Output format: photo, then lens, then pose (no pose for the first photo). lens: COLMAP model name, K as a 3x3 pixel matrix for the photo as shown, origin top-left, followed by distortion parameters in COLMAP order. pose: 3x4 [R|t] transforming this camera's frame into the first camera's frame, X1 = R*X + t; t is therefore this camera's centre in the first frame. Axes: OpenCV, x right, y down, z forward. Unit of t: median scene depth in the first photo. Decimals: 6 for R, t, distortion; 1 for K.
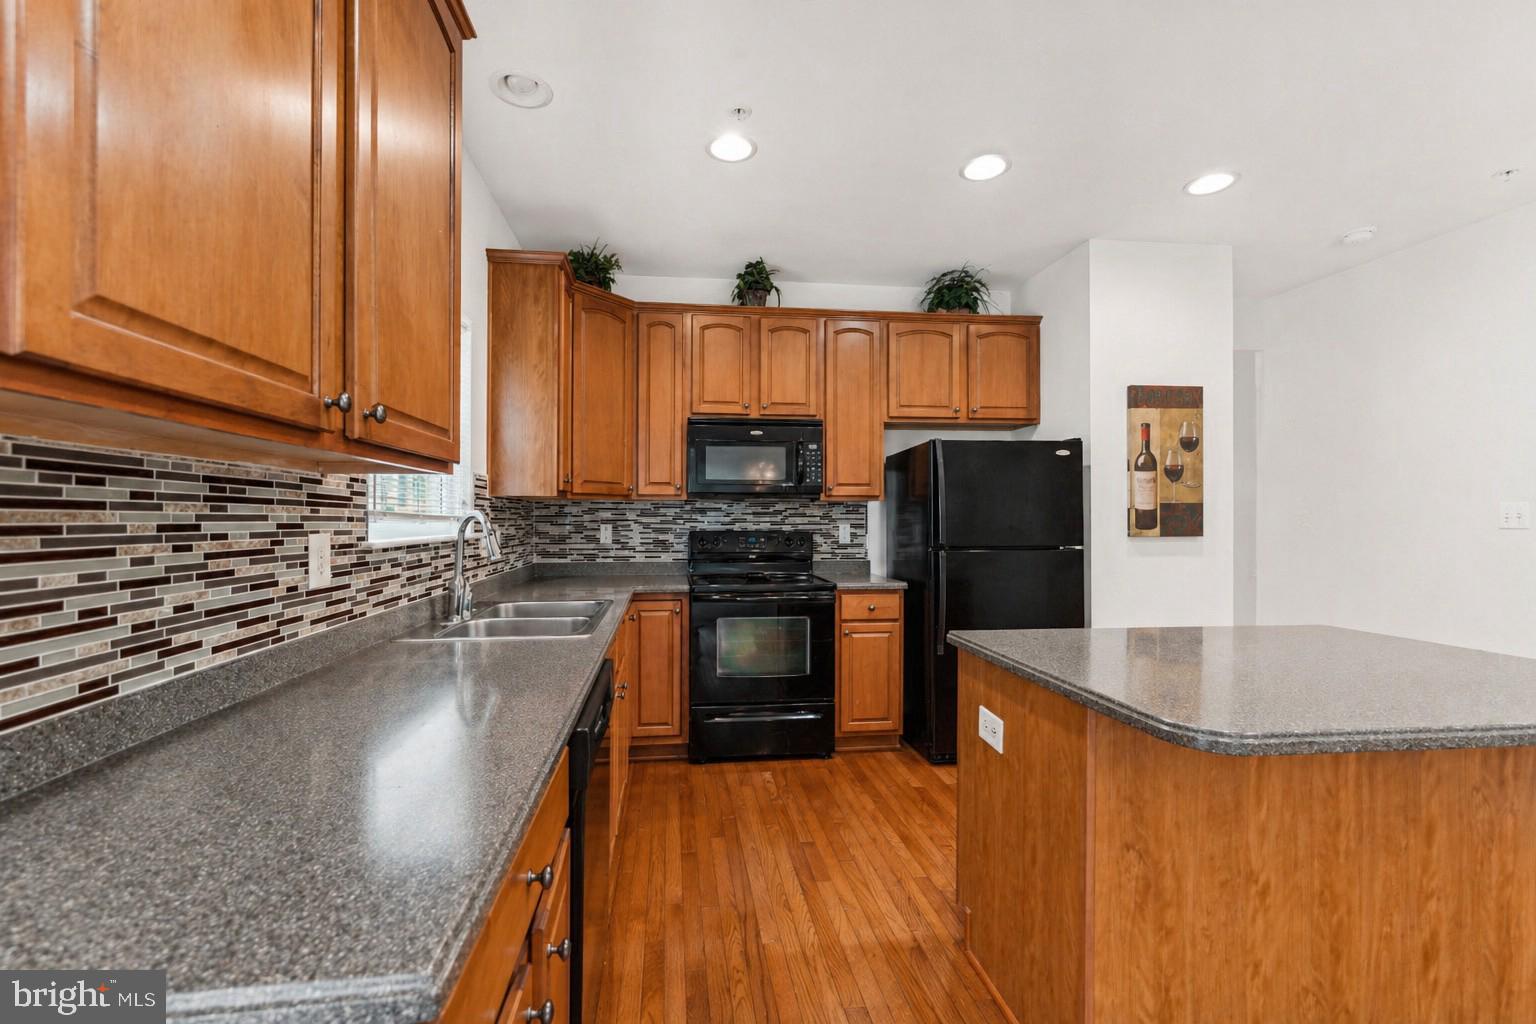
lens RADIAL K [[636.4, 0, 753.9], [0, 636.4, 520.0], [0, 0, 1]] dist [-0.002229, -0.001038]
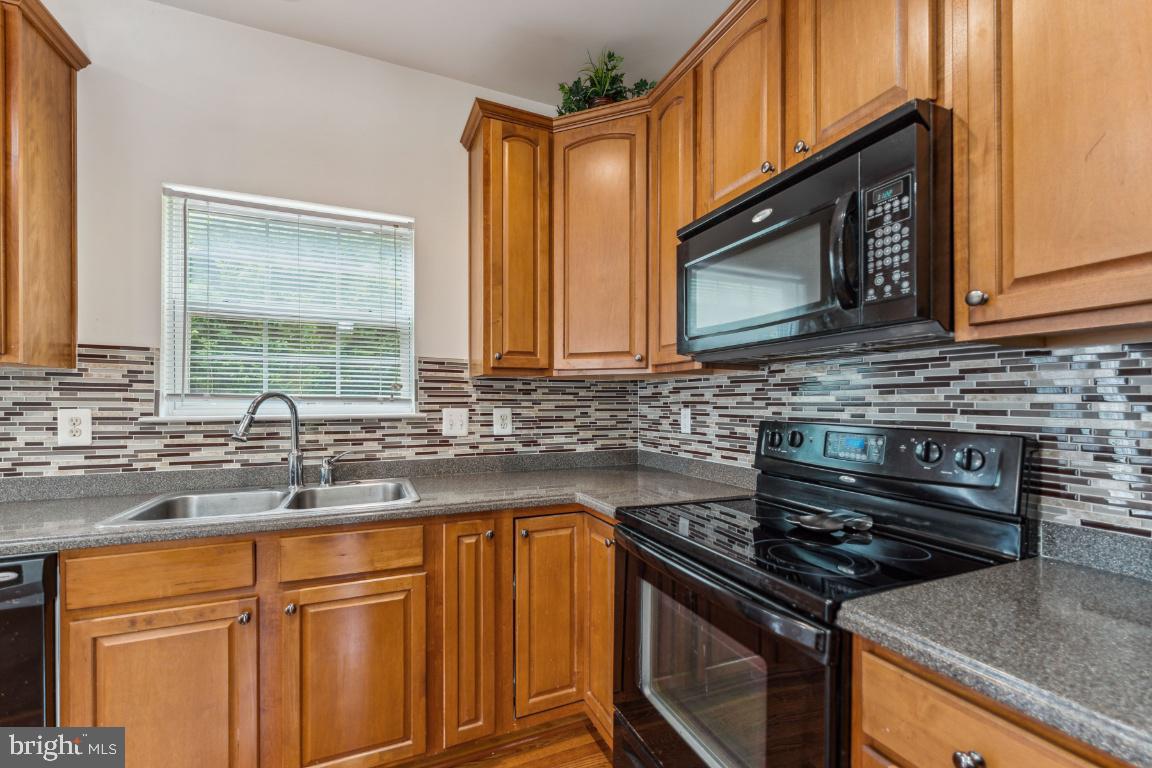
lens RADIAL K [[477.3, 0, 568.4], [0, 477.3, 400.4], [0, 0, 1]] dist [-0.002229, -0.001038]
pose [[0.269120, -0.006137, -0.963087, 0.313375], [-0.002288, 0.999973, -0.007011, 0.002592], [0.963104, 0.004090, 0.269098, 0.799025]]
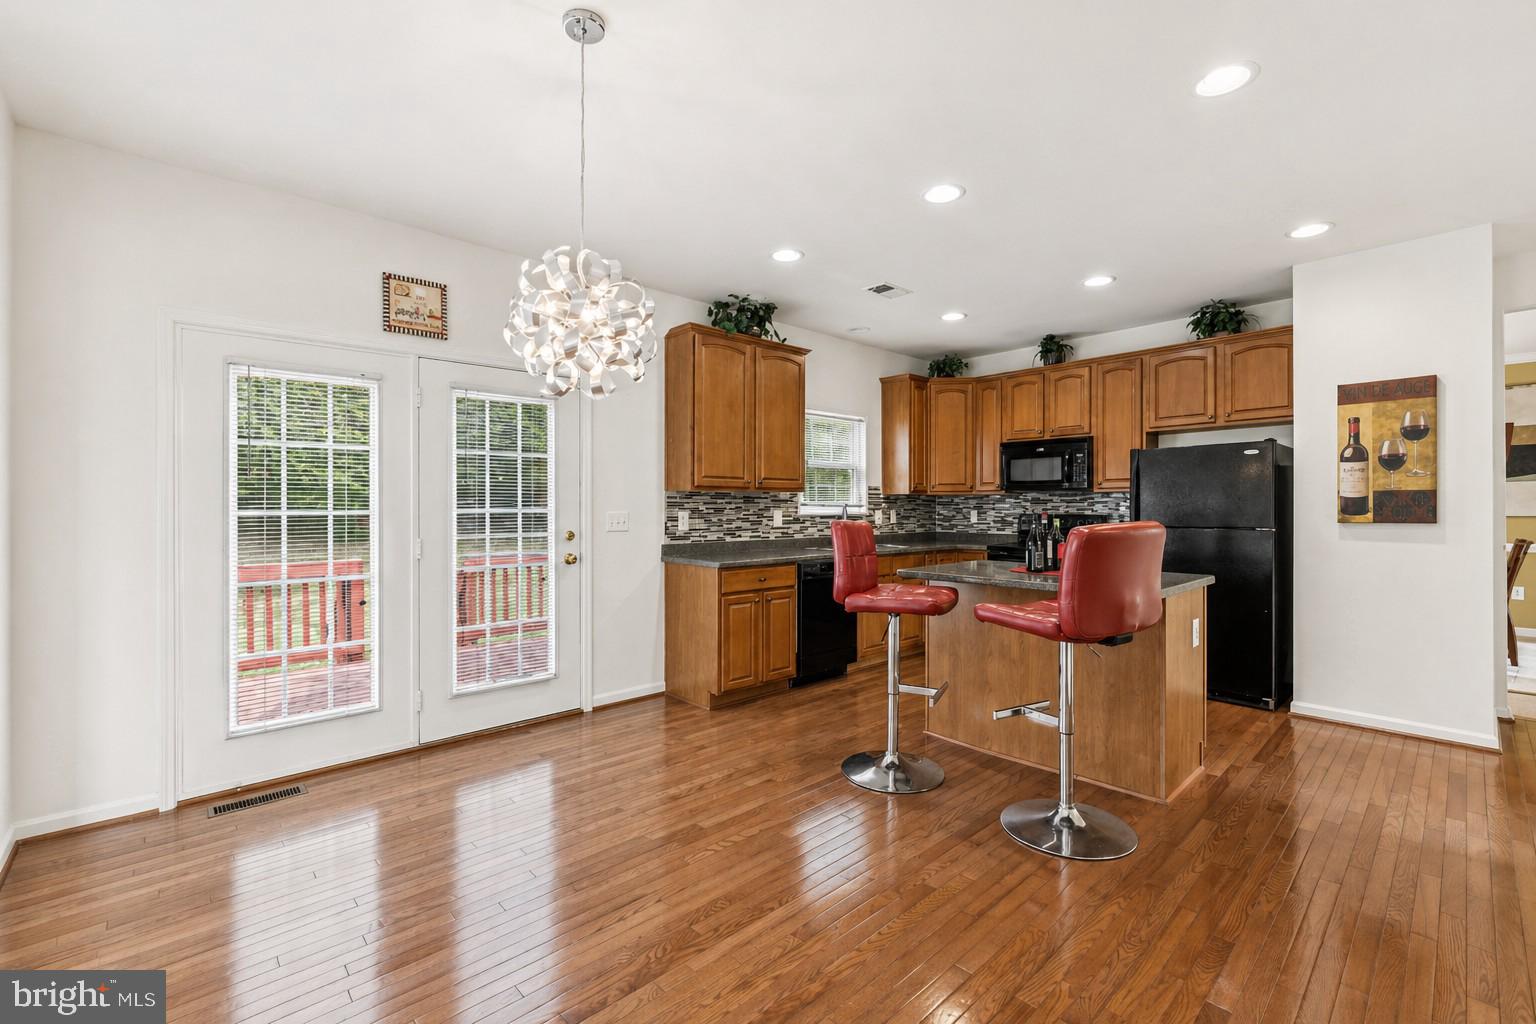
lens RADIAL K [[636.4, 0, 777.0], [0, 636.4, 507.0], [0, 0, 1]] dist [-0.002229, -0.001038]
pose [[0.578220, 0.000908, -0.815880, 0.930267], [-0.000476, 1.000000, 0.000776, -0.000315], [0.815880, -0.000061, 0.578221, -0.434599]]
